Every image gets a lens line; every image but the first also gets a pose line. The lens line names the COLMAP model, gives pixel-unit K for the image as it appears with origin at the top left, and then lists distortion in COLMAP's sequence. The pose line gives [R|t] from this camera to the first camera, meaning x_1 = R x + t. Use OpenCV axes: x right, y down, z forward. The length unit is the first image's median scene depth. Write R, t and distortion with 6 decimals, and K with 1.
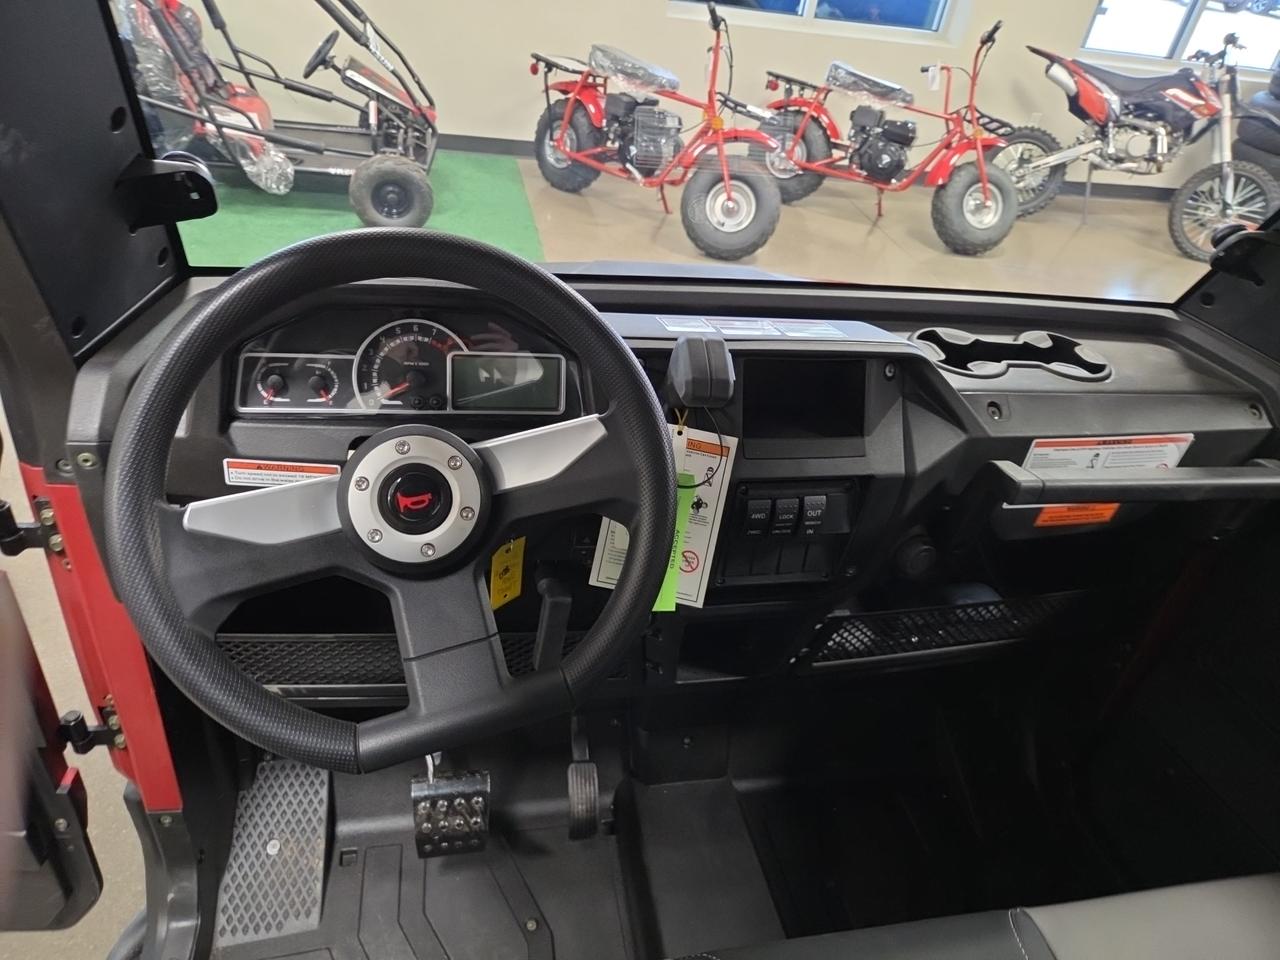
lens RADIAL K [[847.4, 0, 639.9], [0, 847.4, 471.1], [0, 0, 1]] dist [0.008479, -0.009338]
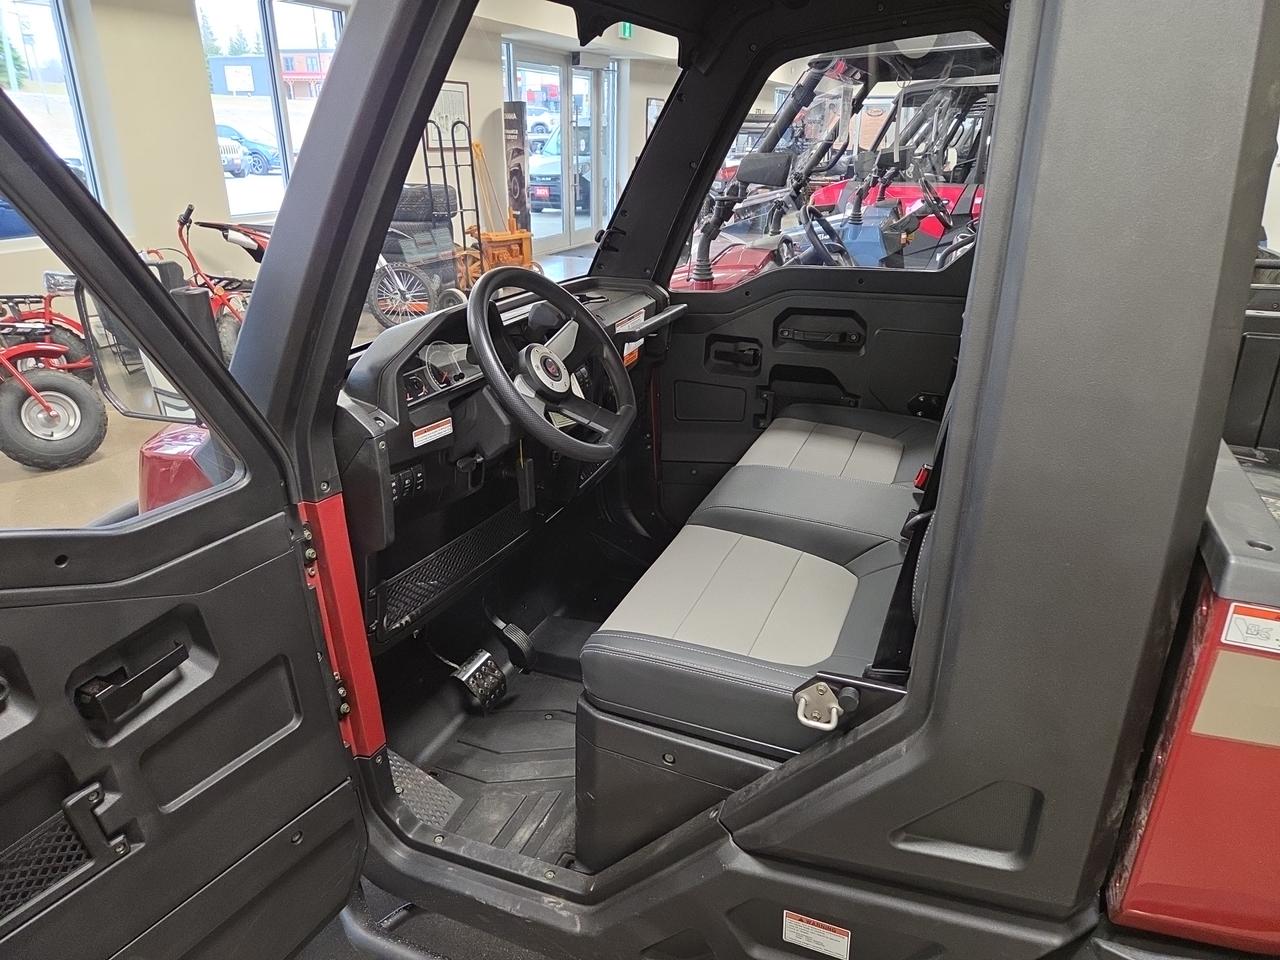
lens RADIAL K [[847.4, 0, 642.2], [0, 847.4, 484.7], [0, 0, 1]] dist [0.008479, -0.009338]
pose [[0.524397, -0.425620, 0.737465, -0.294182], [0.538730, 0.836555, 0.099728, 0.030084], [-0.659377, 0.344997, 0.667981, -0.095815]]
